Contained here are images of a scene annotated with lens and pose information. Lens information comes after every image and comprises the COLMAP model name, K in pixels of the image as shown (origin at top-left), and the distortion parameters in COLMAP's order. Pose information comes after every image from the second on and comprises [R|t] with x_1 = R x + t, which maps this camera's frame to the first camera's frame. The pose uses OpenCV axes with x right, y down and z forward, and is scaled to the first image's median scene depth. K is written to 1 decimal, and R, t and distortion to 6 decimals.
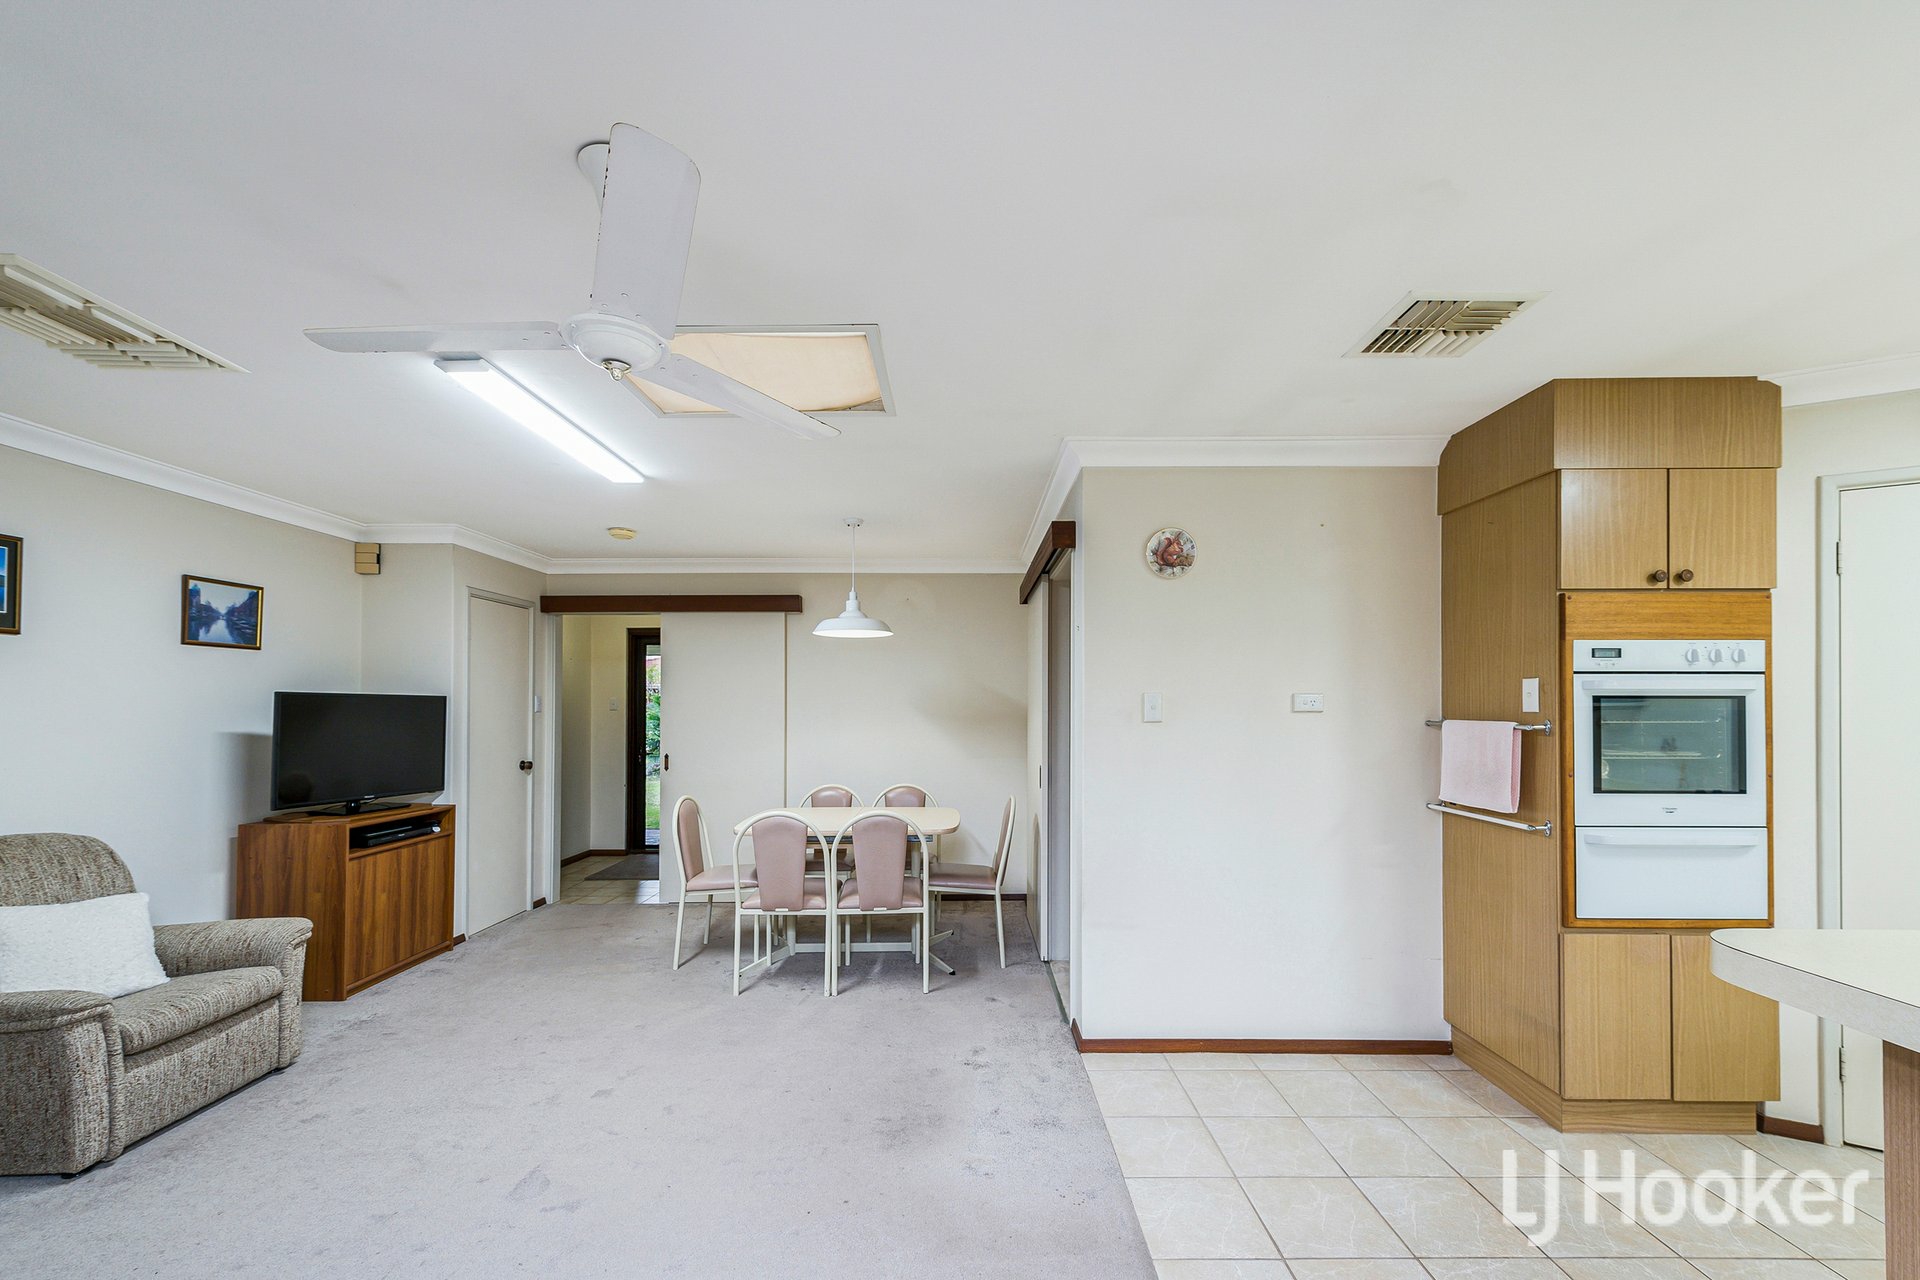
lens RADIAL K [[762.5, 0, 981.7], [0, 762.5, 698.0], [0, 0, 1]] dist [0.011646, -0.003476]
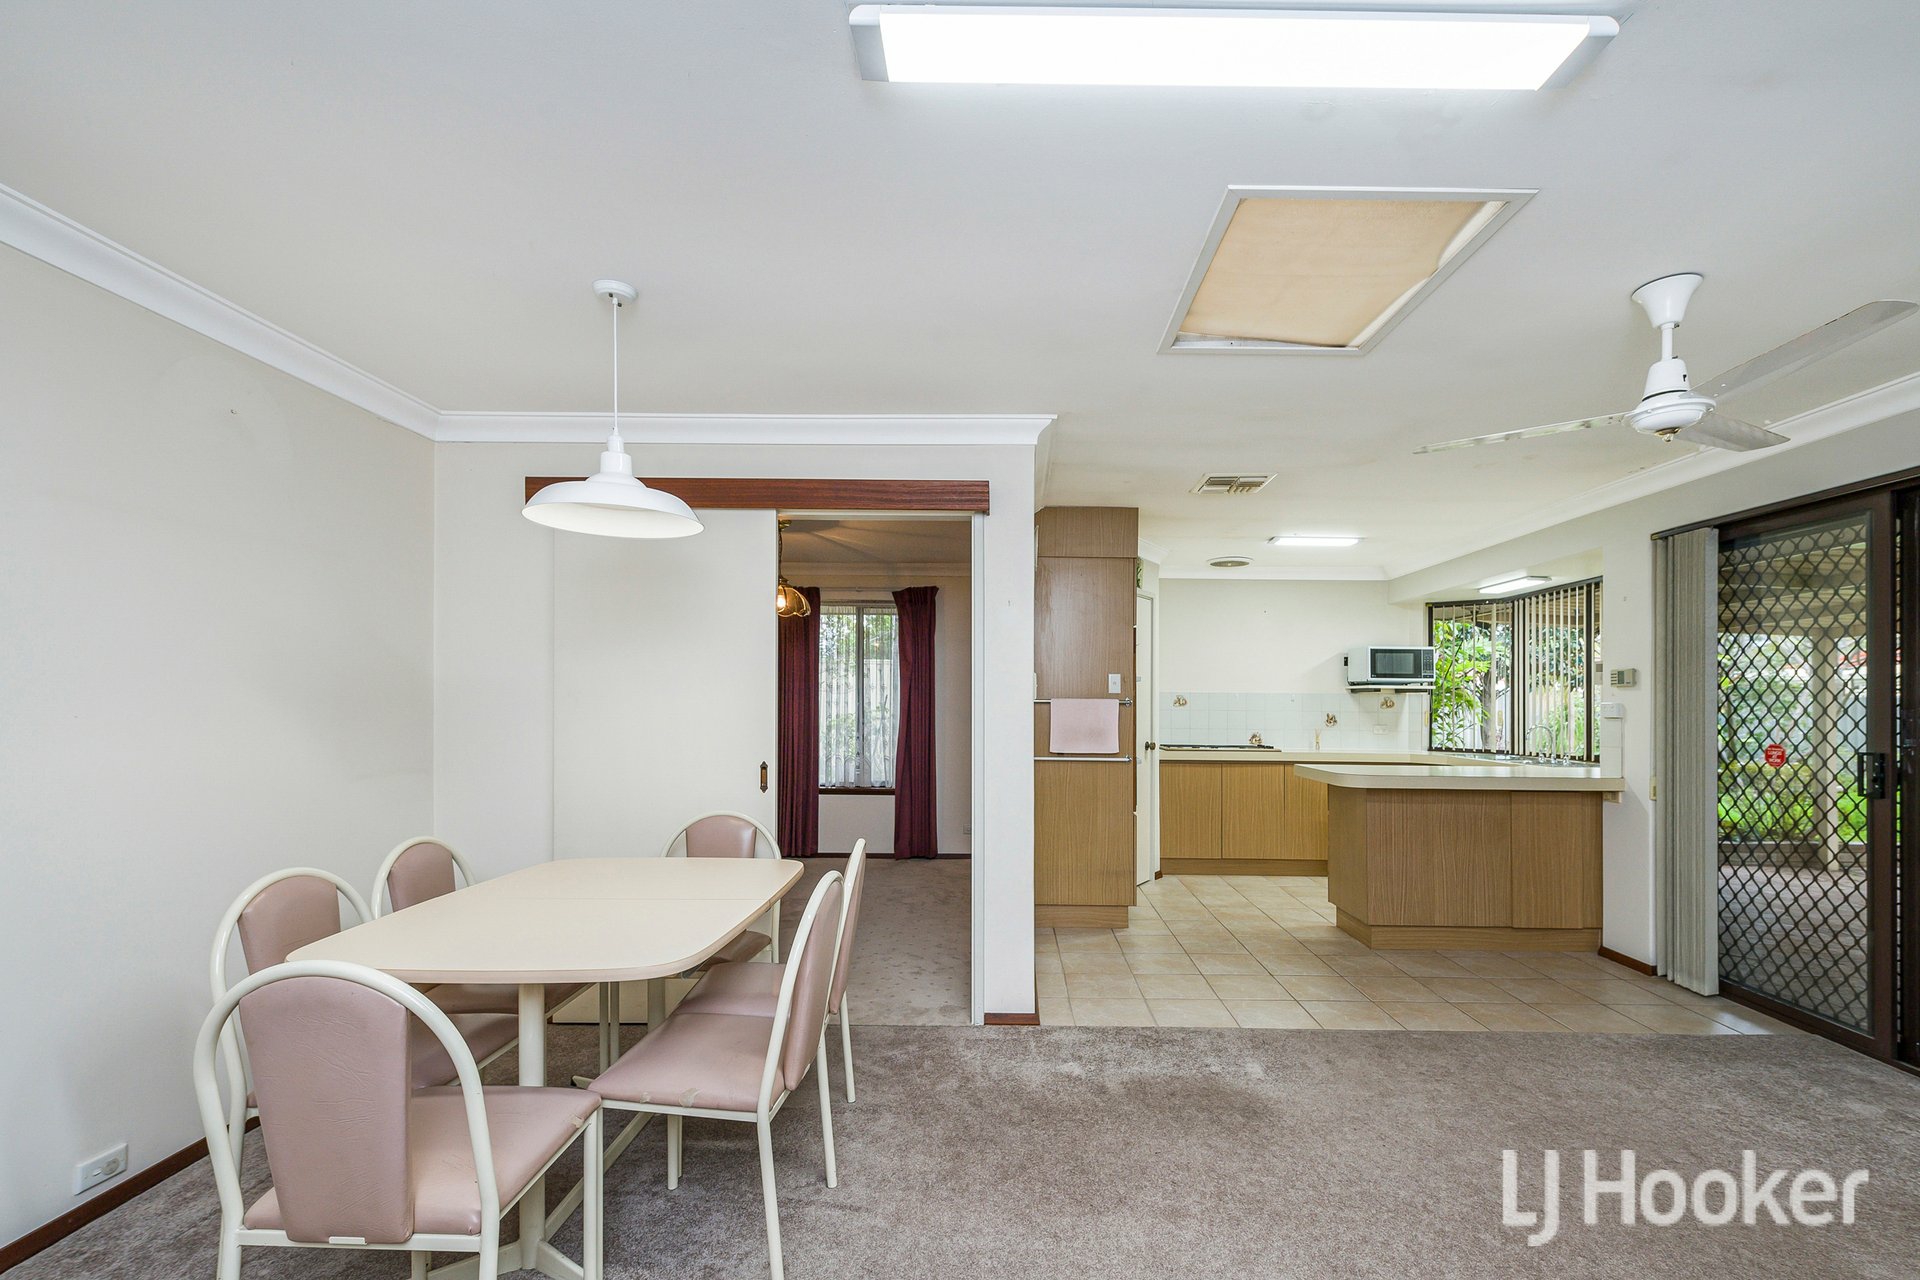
lens RADIAL K [[829.1, 0, 1014.6], [0, 829.1, 688.1], [0, 0, 1]] dist [0.018685, -0.000535]
pose [[0.000259, 0.015577, 0.999879, -0.812301], [-0.018826, 0.999702, -0.015569, 0.028008], [-0.999823, -0.018820, 0.000552, 0.874587]]
